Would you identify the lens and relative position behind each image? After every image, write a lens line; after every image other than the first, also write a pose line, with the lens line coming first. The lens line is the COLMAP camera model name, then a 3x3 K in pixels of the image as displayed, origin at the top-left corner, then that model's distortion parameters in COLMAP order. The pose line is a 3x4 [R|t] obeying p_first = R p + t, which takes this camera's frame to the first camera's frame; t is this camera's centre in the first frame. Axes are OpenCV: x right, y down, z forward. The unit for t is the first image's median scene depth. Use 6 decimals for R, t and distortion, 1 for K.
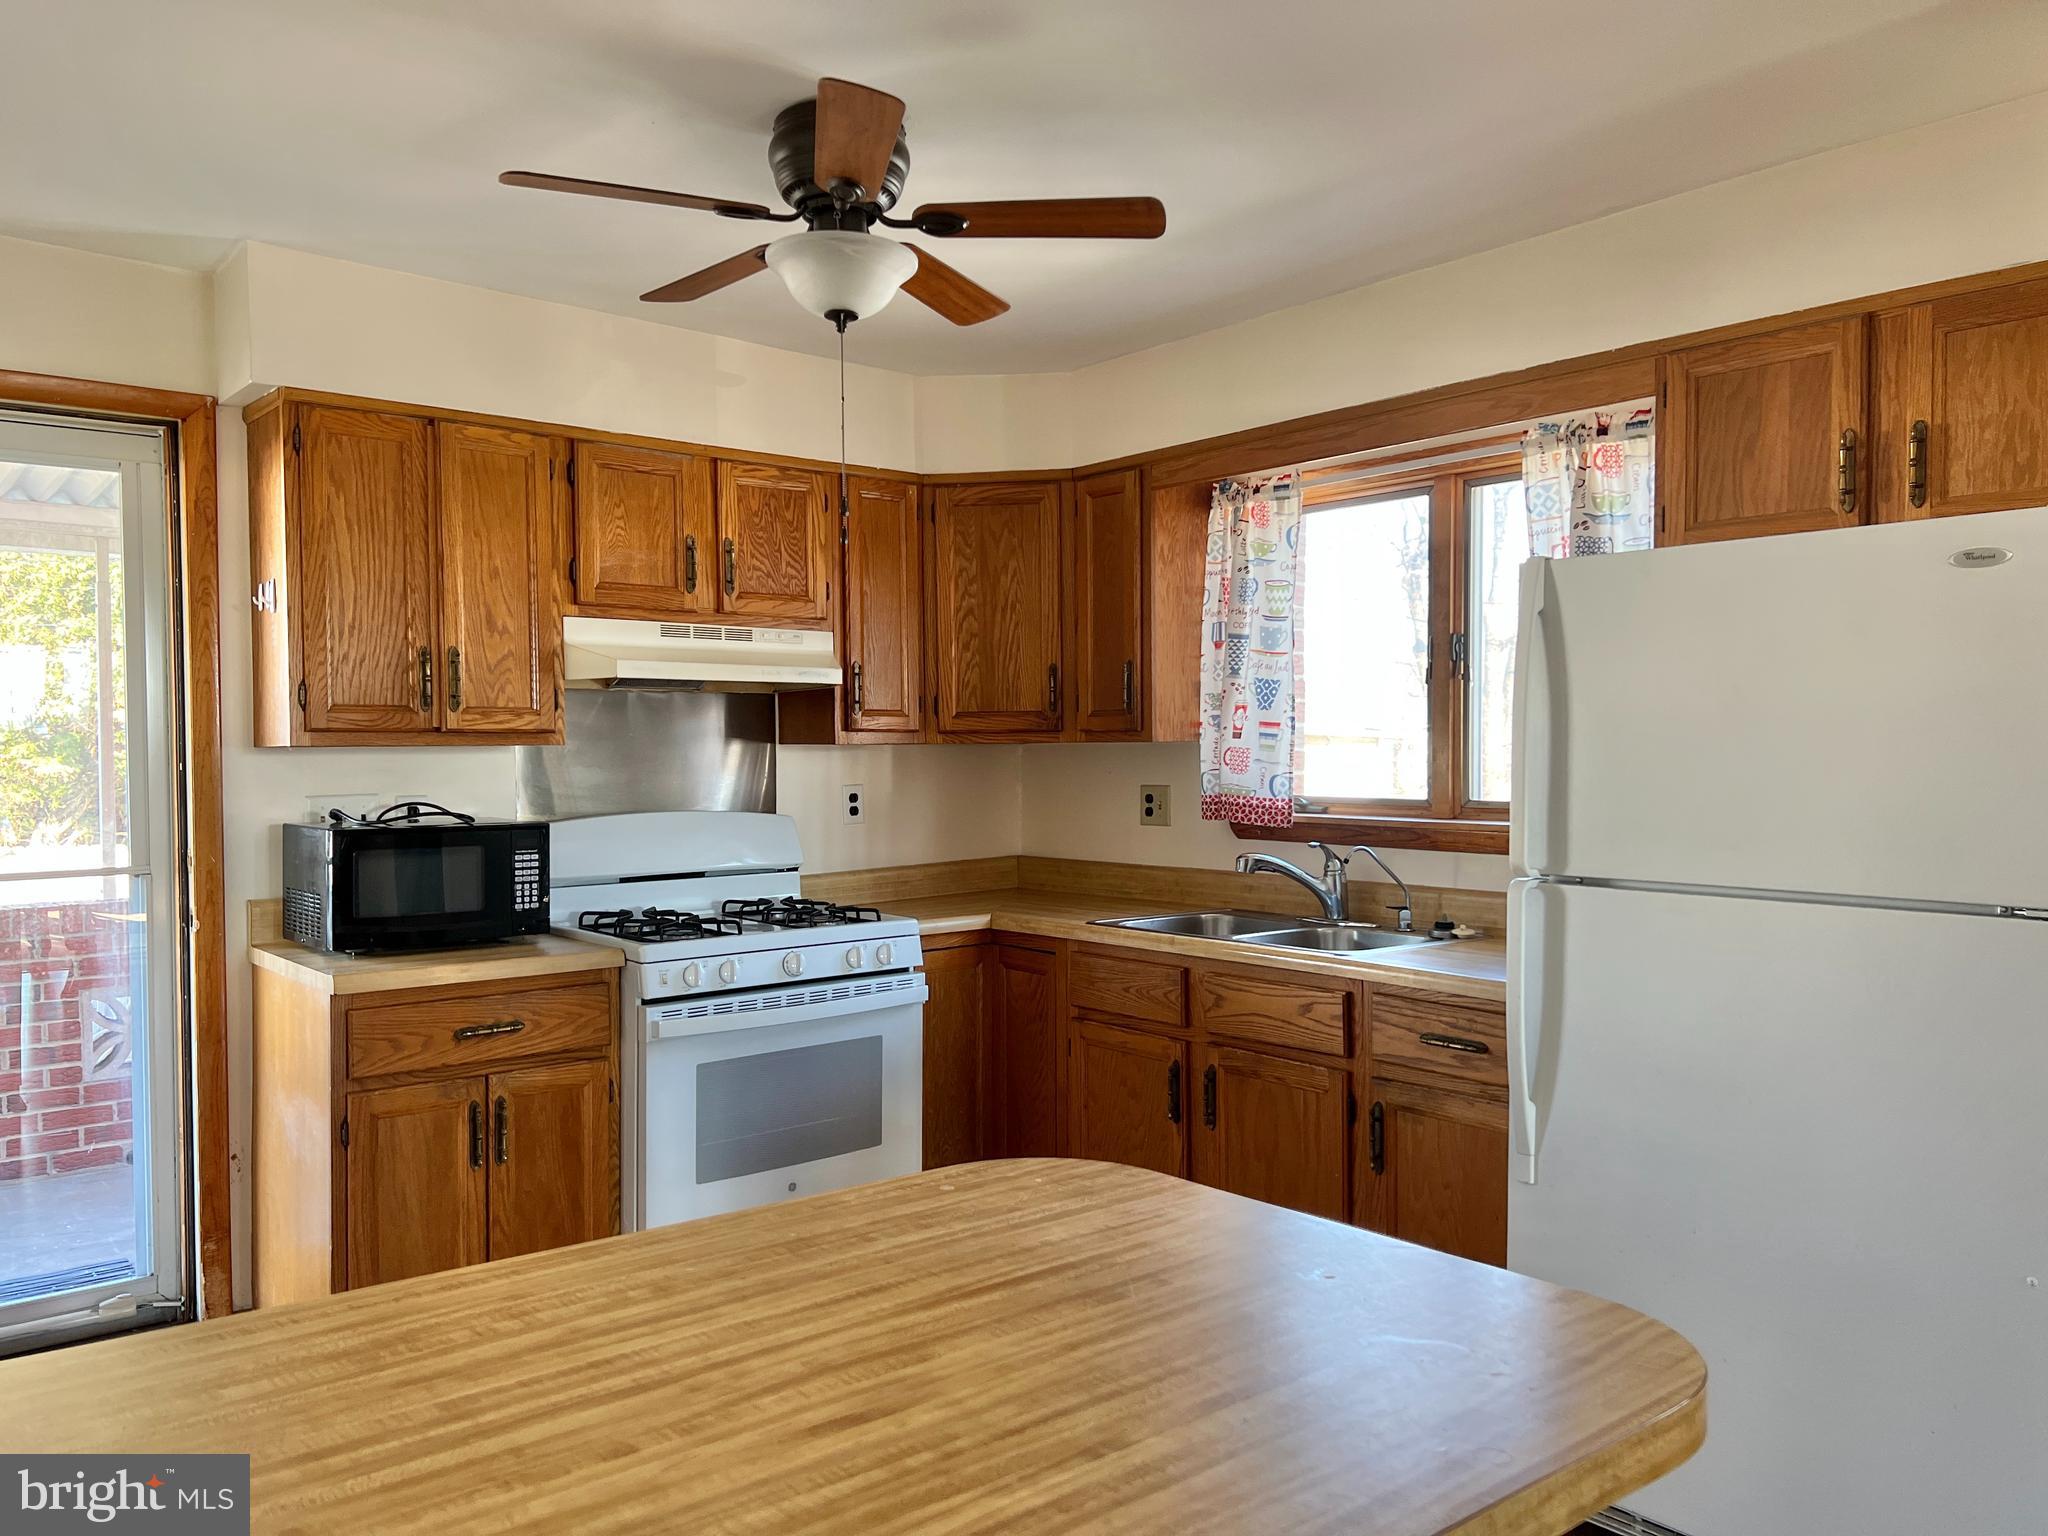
lens RADIAL K [[1531.9, 0, 1035.3], [0, 1531.9, 786.3], [0, 0, 1]] dist [0.061334, -0.071055]
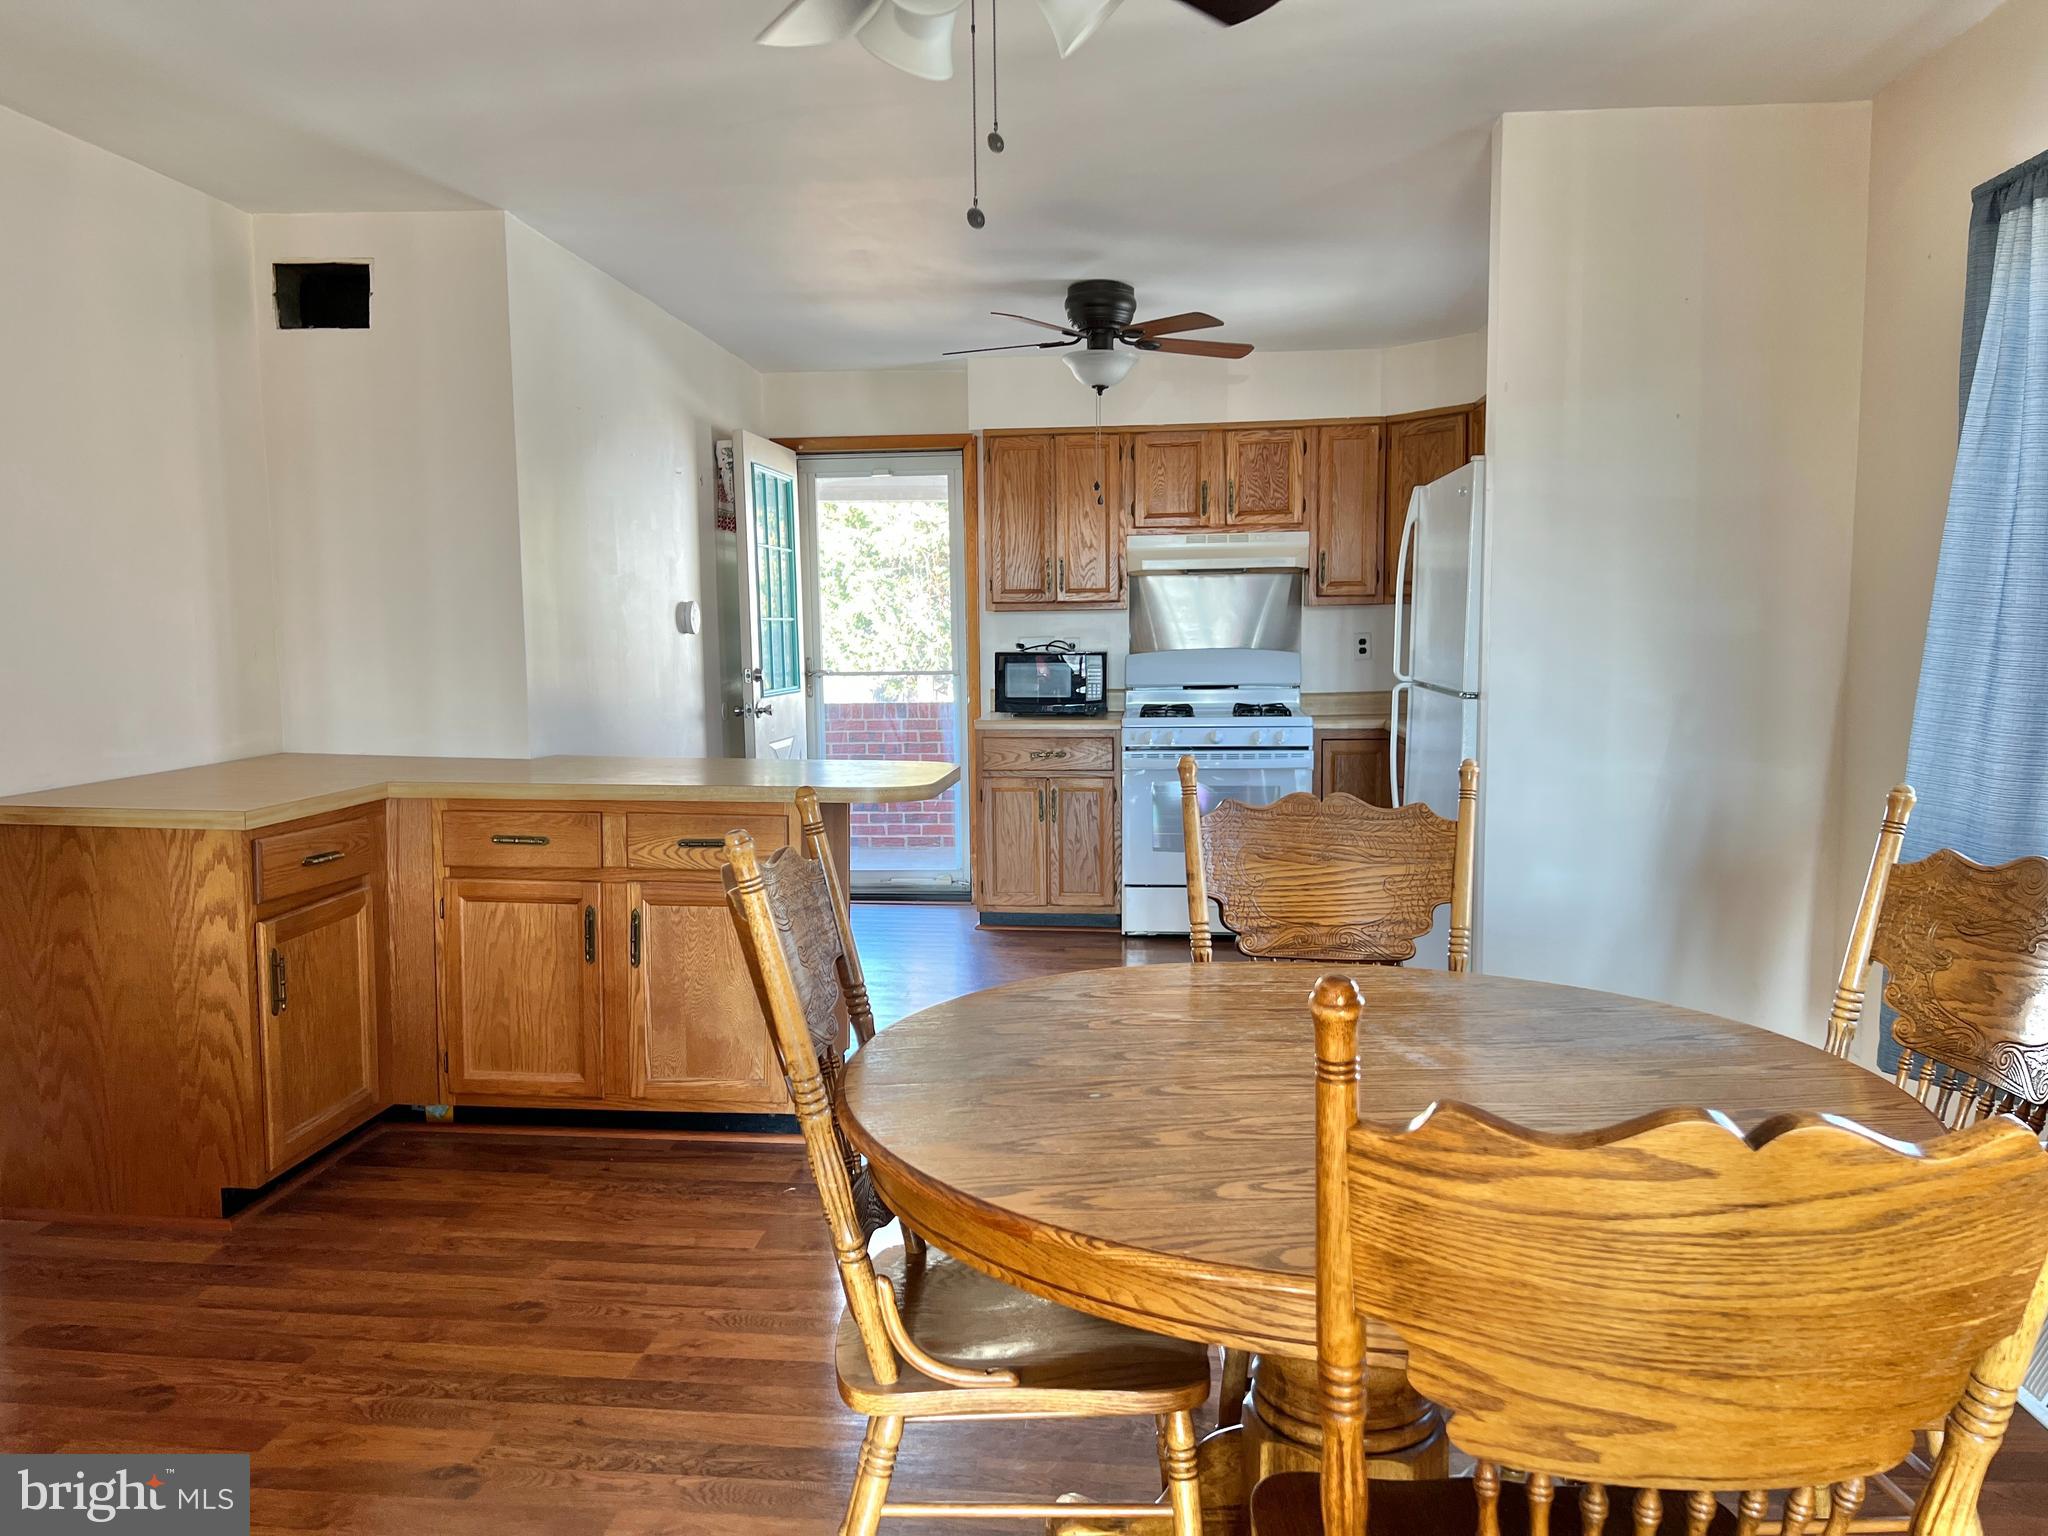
lens RADIAL K [[1531.9, 0, 1007.2], [0, 1531.9, 799.5], [0, 0, 1]] dist [0.061334, -0.071055]
pose [[0.691545, 0.078947, -0.718006, 0.919019], [-0.009111, 0.994884, 0.100616, 0.016488], [0.722276, -0.063039, 0.688726, -0.348609]]
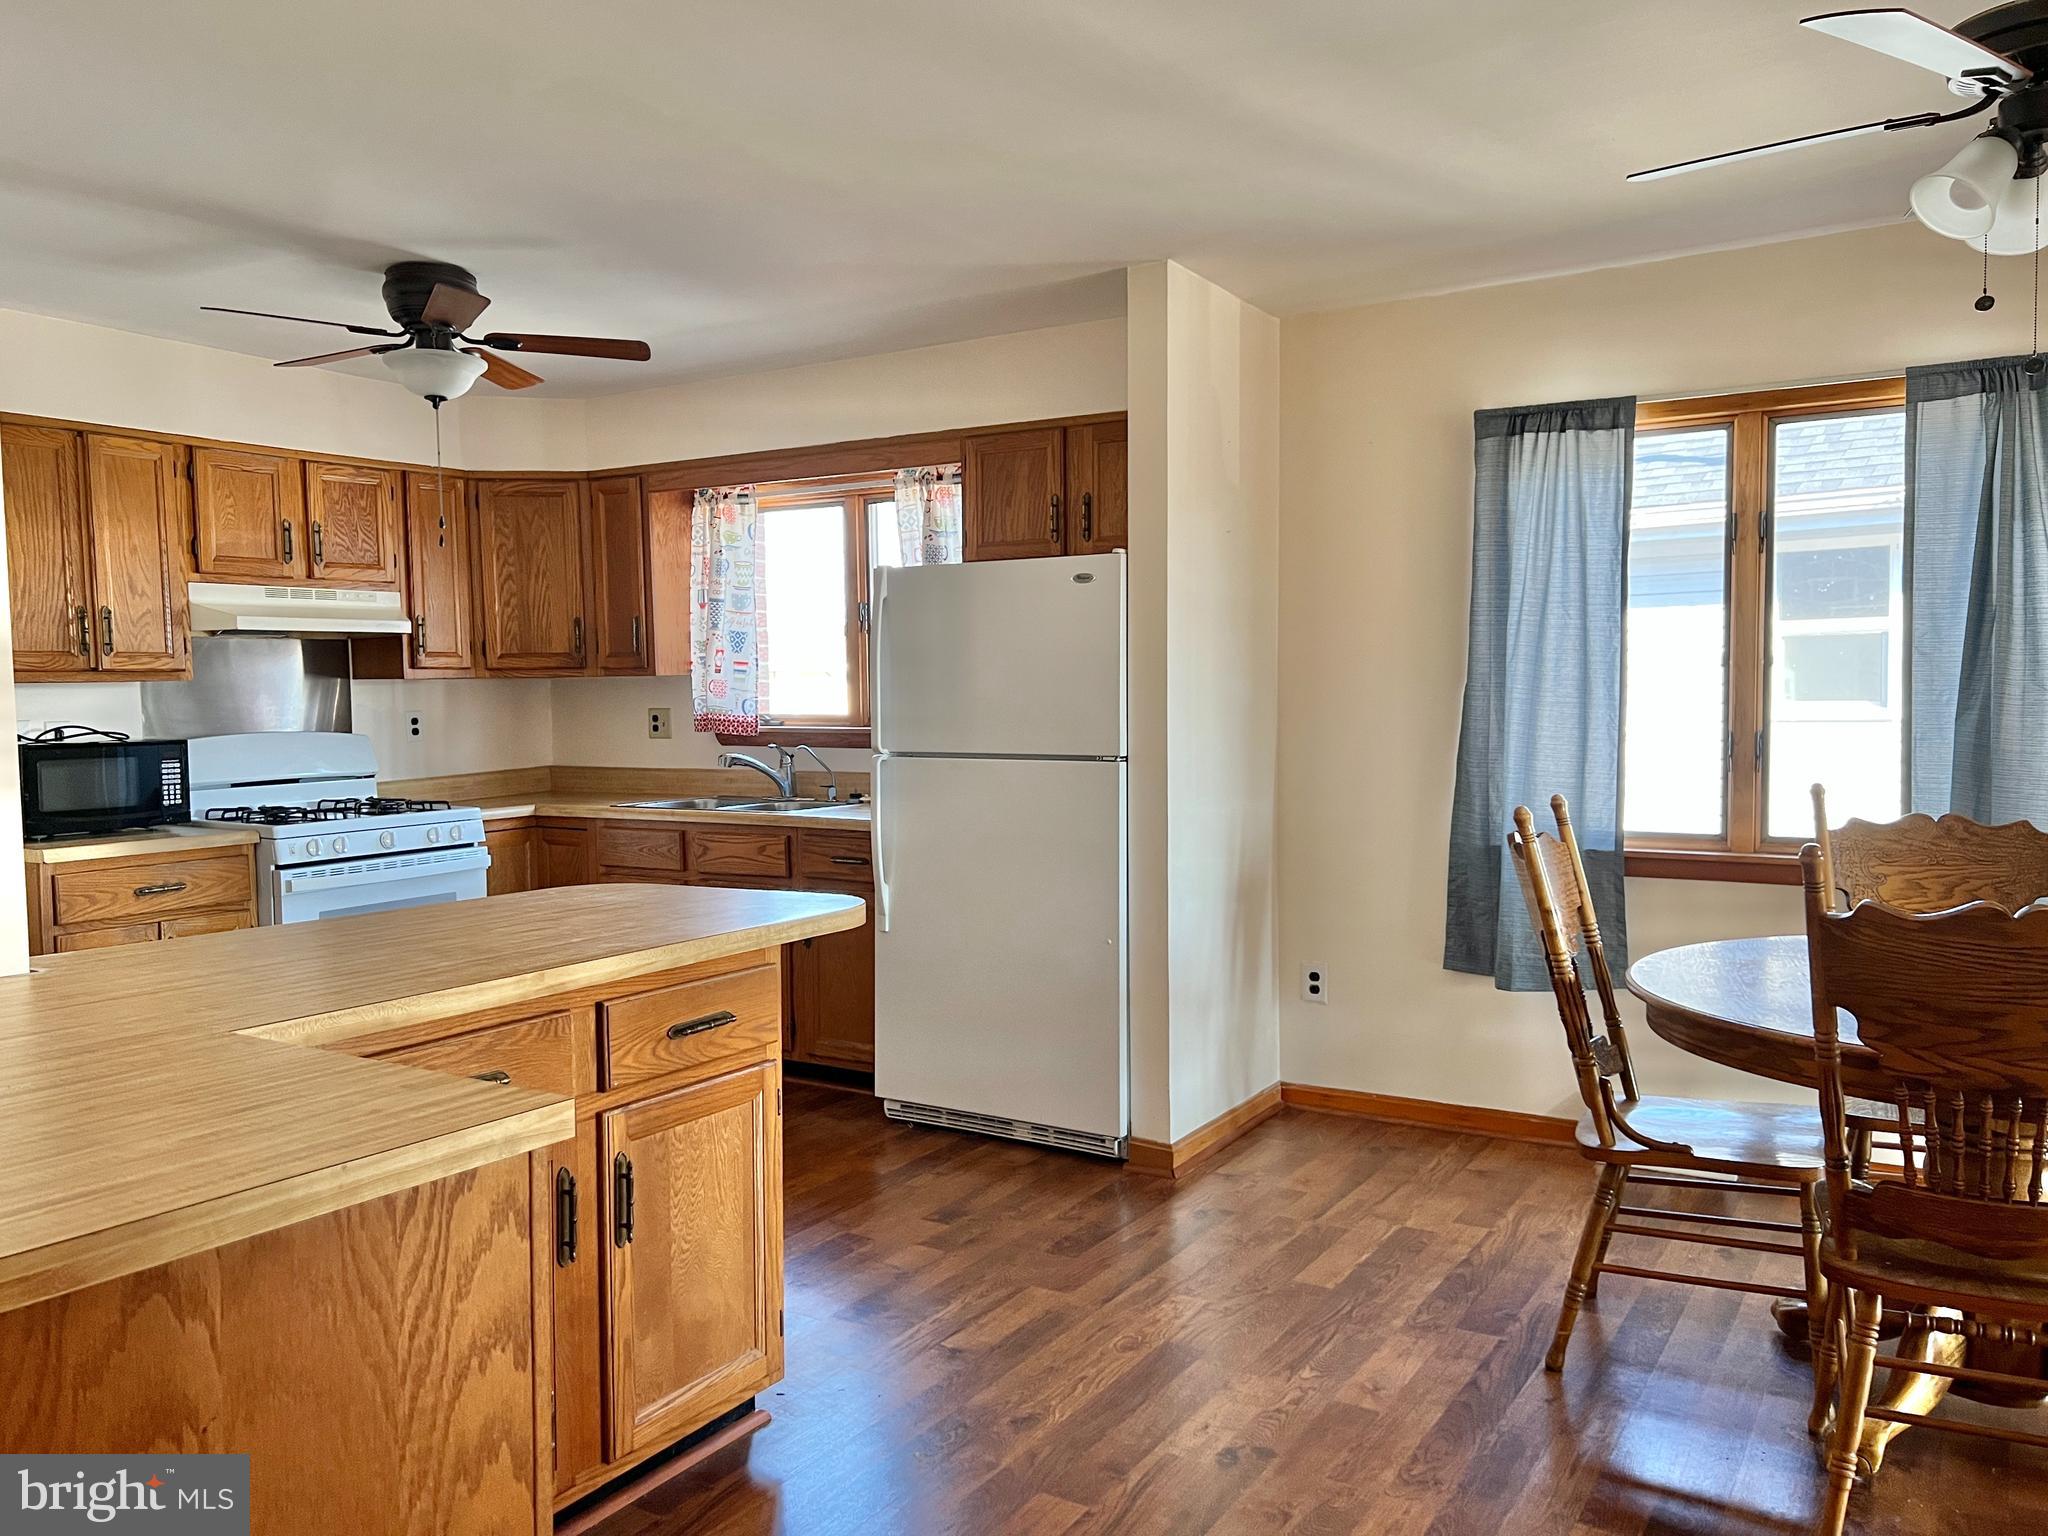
lens RADIAL K [[1531.9, 0, 1021.7], [0, 1531.9, 786.0], [0, 0, 1]] dist [0.061334, -0.071055]
pose [[0.953114, -0.028987, 0.301220, -0.033501], [0.016108, 0.998850, 0.045153, 0.015126], [-0.302182, -0.038184, 0.952485, -0.487925]]
